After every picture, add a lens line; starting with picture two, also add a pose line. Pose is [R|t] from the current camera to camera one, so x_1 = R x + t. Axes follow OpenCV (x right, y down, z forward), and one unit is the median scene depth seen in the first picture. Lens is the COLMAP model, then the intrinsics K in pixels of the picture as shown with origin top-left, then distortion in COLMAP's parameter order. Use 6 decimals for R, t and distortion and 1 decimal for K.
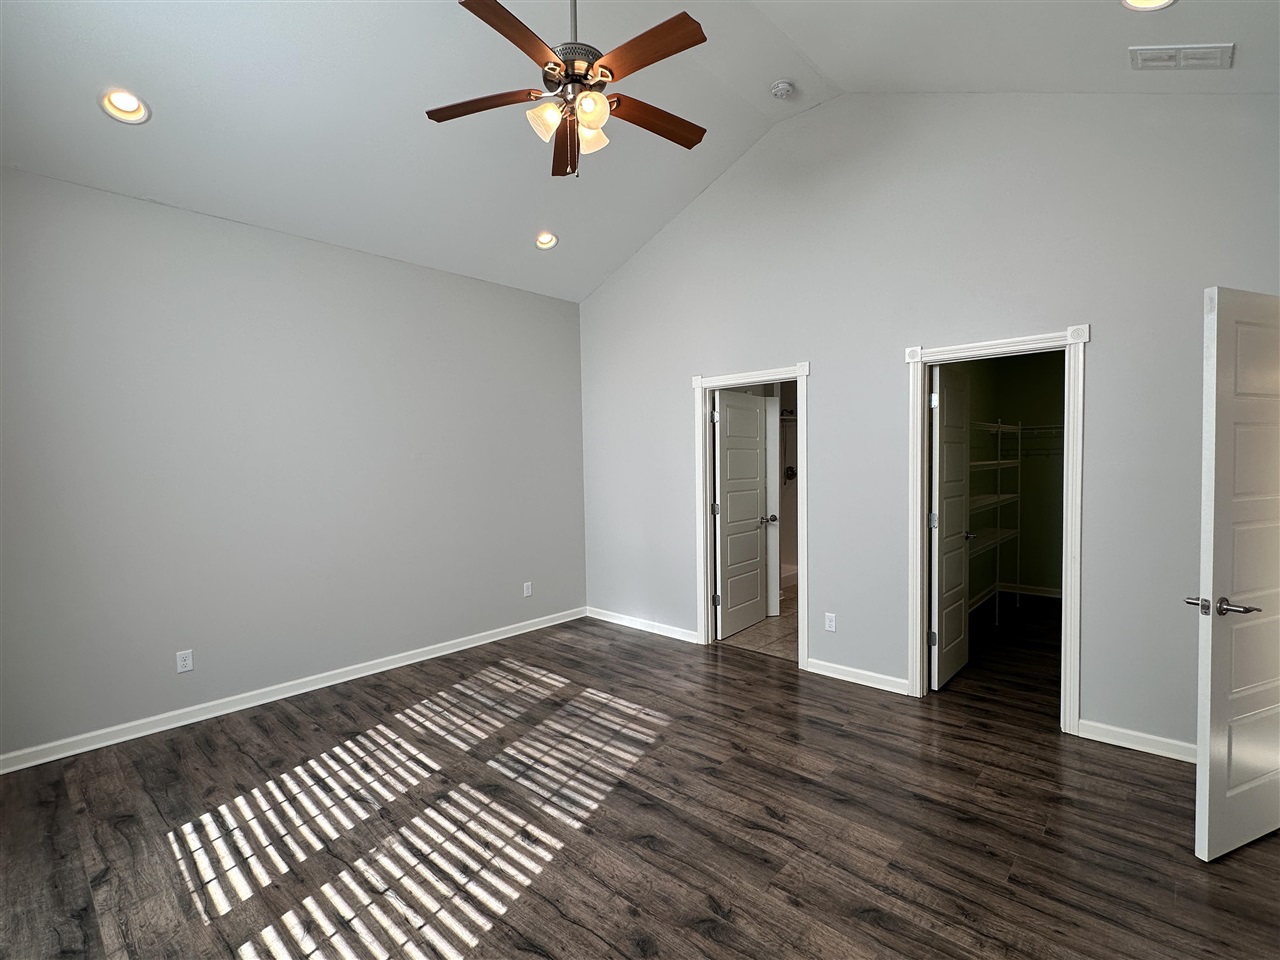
lens RADIAL K [[541.6, 0, 640.0], [0, 541.6, 480.0], [0, 0, 1]] dist [-0.003285, 0.000114]
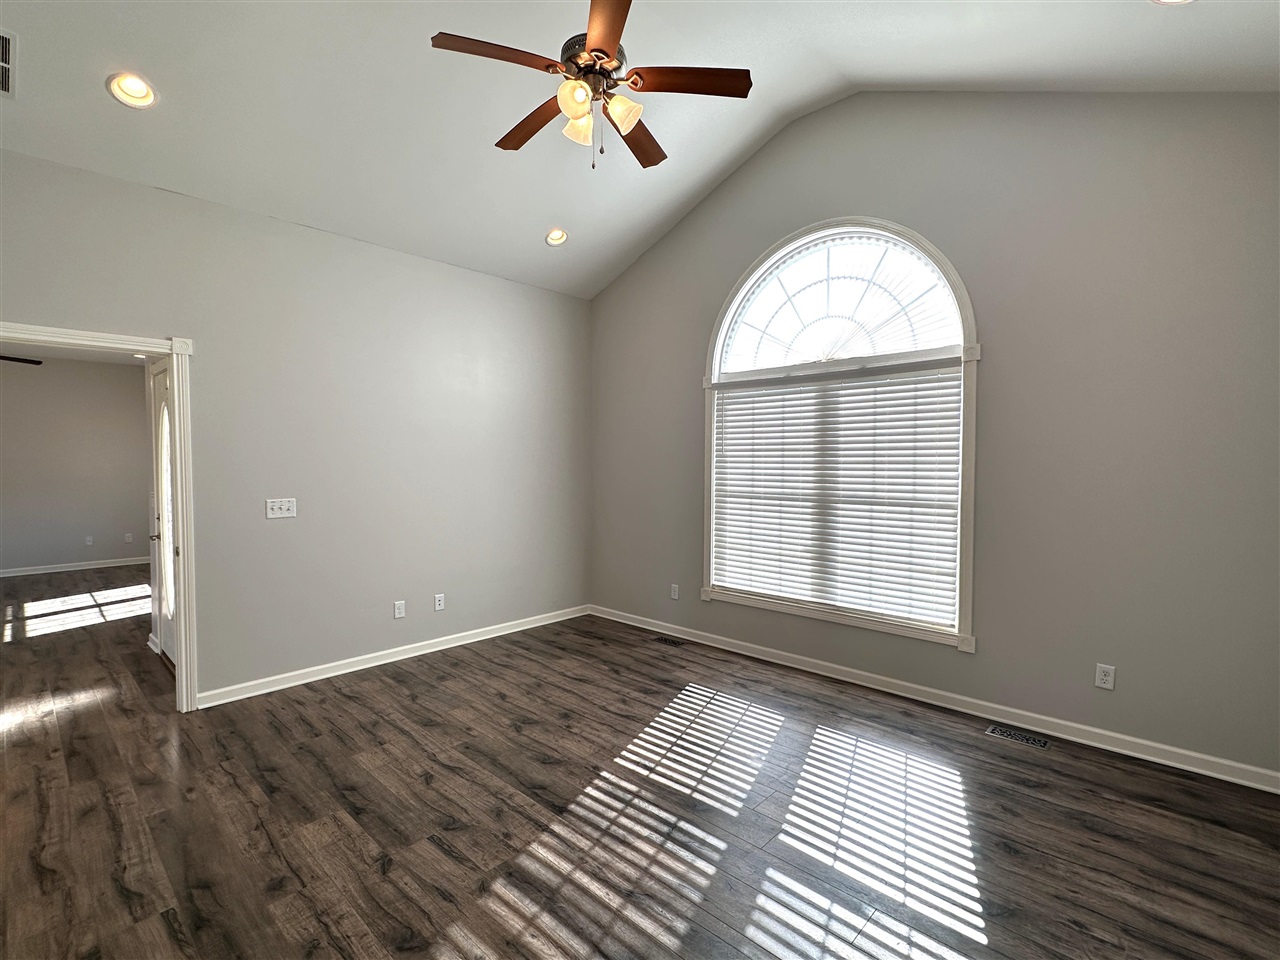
lens RADIAL K [[541.6, 0, 640.0], [0, 541.6, 480.0], [0, 0, 1]] dist [-0.003285, 0.000114]
pose [[-0.999779, 0.016834, 0.012561, -0.192899], [0.017785, 0.996641, 0.079939, -0.067680], [-0.011173, 0.080145, -0.996721, 1.870951]]
